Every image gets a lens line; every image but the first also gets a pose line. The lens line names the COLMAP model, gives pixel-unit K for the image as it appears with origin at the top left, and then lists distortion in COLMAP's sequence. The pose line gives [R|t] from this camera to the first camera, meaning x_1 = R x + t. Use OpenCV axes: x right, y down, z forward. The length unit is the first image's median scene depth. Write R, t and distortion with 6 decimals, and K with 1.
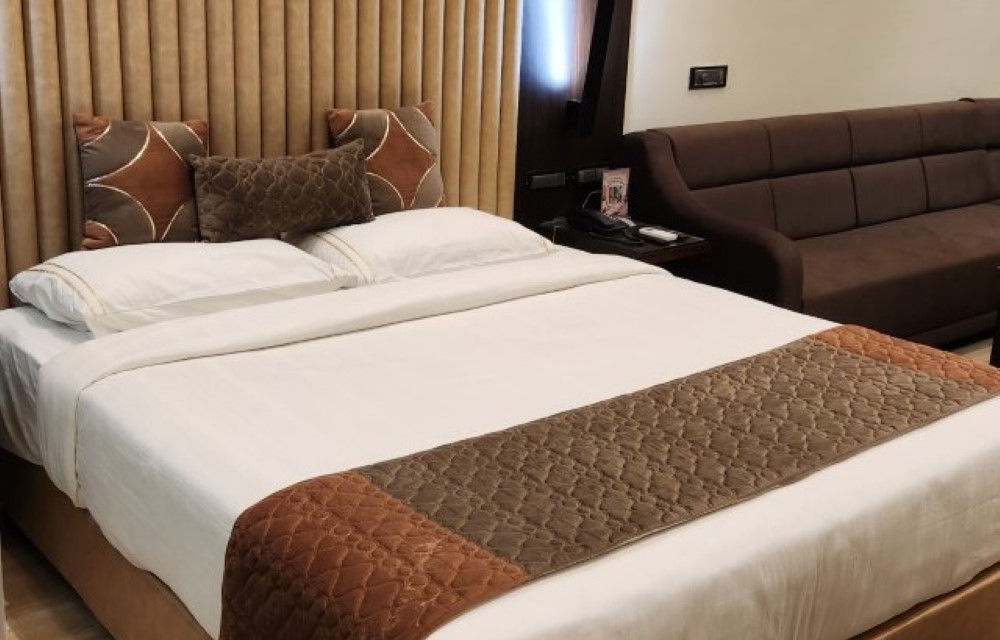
lens RADIAL K [[1154.3, 0, 500.0], [0, 1154.3, 320.0], [0, 0, 1]] dist [0.095703, 0.002883]
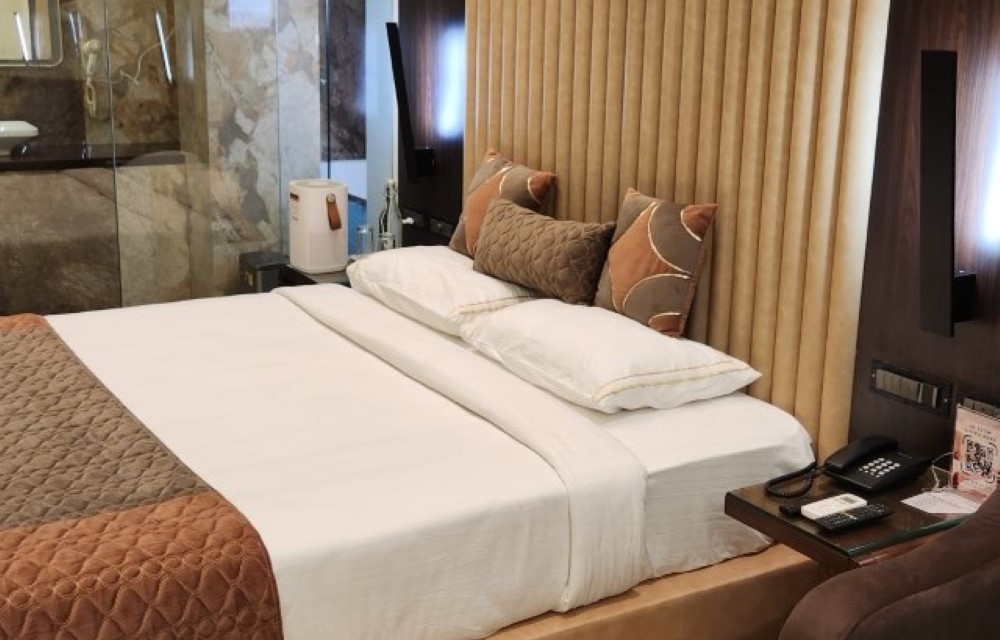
lens RADIAL K [[1154.3, 0, 500.0], [0, 1154.3, 320.0], [0, 0, 1]] dist [0.095703, 0.002883]
pose [[-0.146158, 0.216560, -0.965267, 0.771775], [-0.325084, 0.911043, 0.253618, -0.280114], [0.934323, 0.350860, -0.062756, 0.973320]]
